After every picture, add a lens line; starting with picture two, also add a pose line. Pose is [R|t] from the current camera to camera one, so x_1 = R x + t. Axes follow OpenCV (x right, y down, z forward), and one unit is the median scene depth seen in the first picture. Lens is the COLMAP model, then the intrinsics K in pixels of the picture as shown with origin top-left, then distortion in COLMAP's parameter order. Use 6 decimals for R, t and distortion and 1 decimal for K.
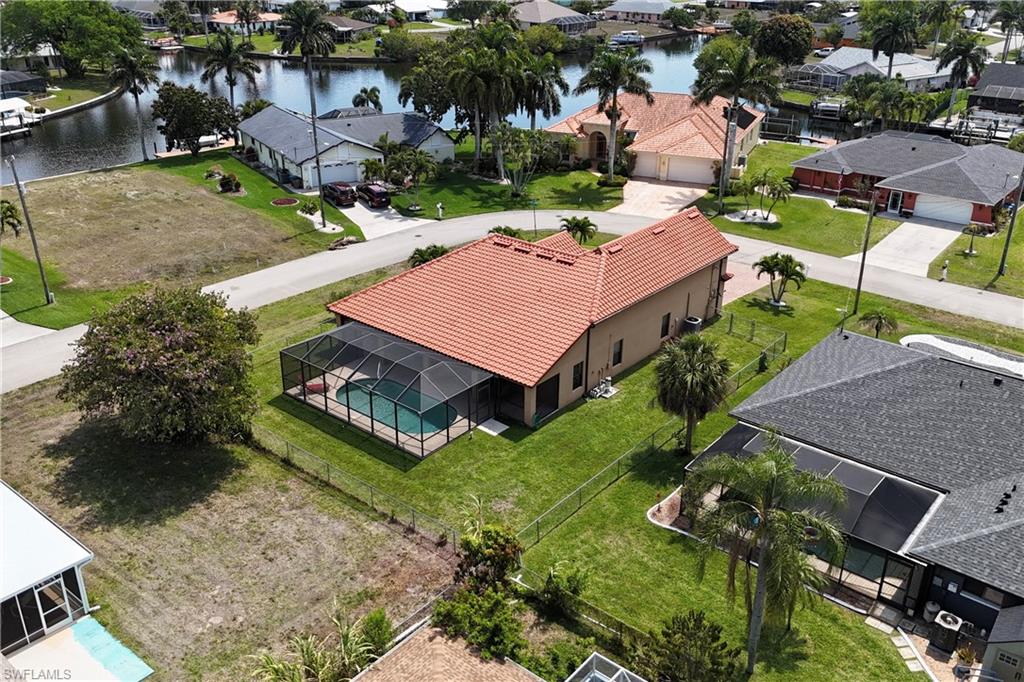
lens RADIAL K [[892.0, 0, 514.9], [0, 892.0, 341.1], [0, 0, 1]] dist [0.123526, -0.231783]
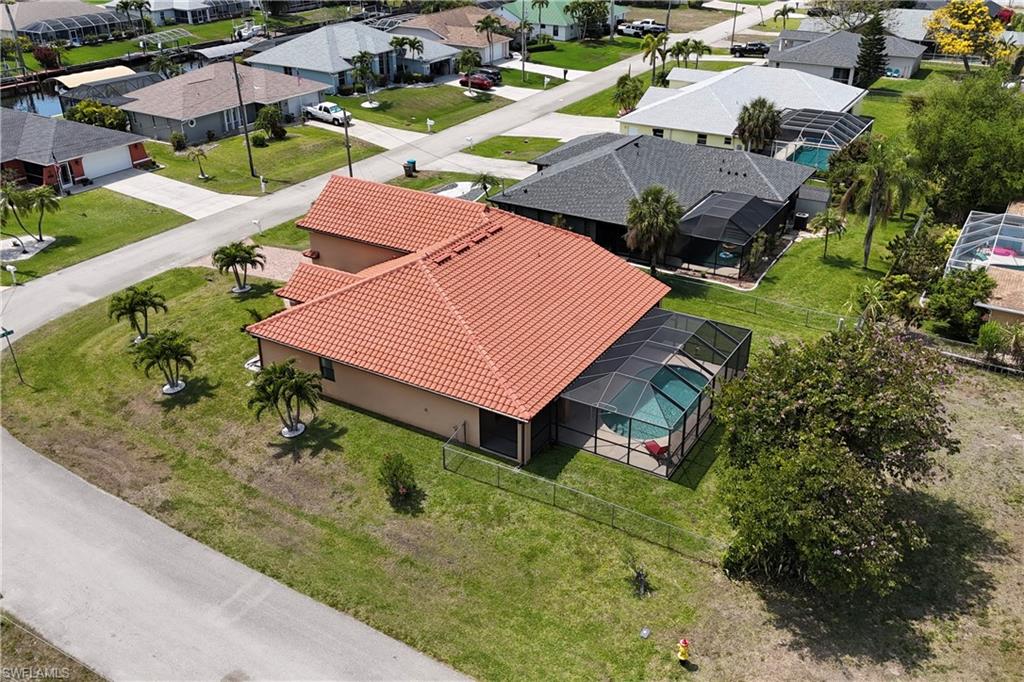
lens RADIAL K [[895.1, 0, 513.9], [0, 895.1, 342.3], [0, 0, 1]] dist [0.063432, -0.054983]
pose [[-0.152483, -0.464098, 0.872561, -0.555982], [0.410571, 0.773349, 0.483077, -0.300613], [-0.898989, 0.431909, 0.072622, 0.654513]]
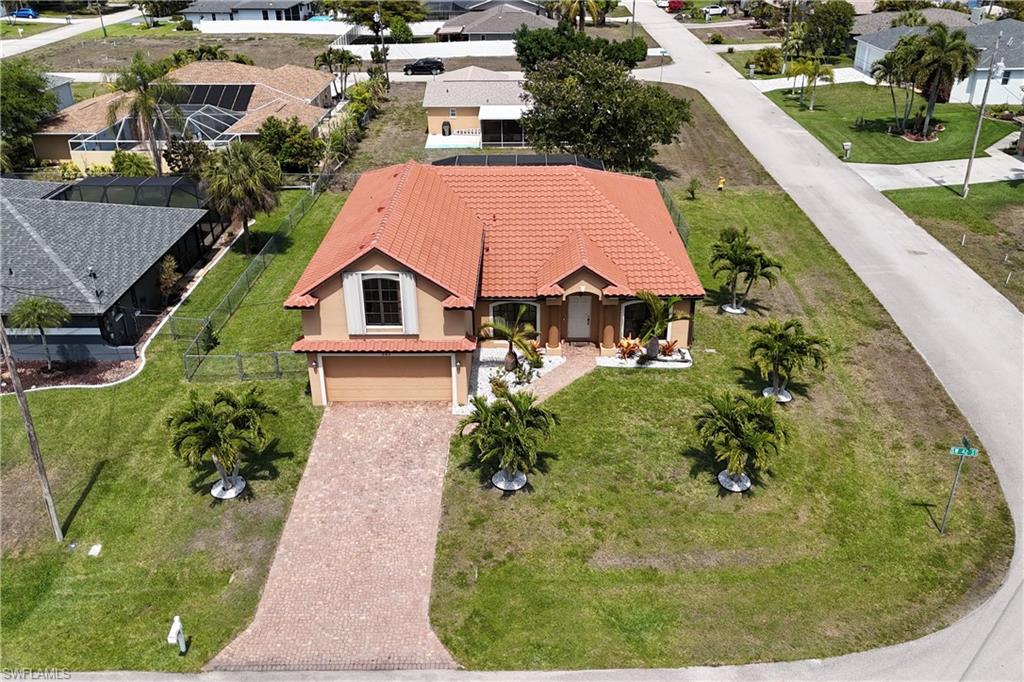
lens RADIAL K [[895.1, 0, 513.9], [0, 895.1, 342.3], [0, 0, 1]] dist [0.063432, -0.054983]
pose [[-0.777158, 0.275954, -0.565575, 0.347497], [-0.259622, 0.678088, 0.687599, -0.379821], [0.573256, 0.681209, -0.455338, 1.029099]]
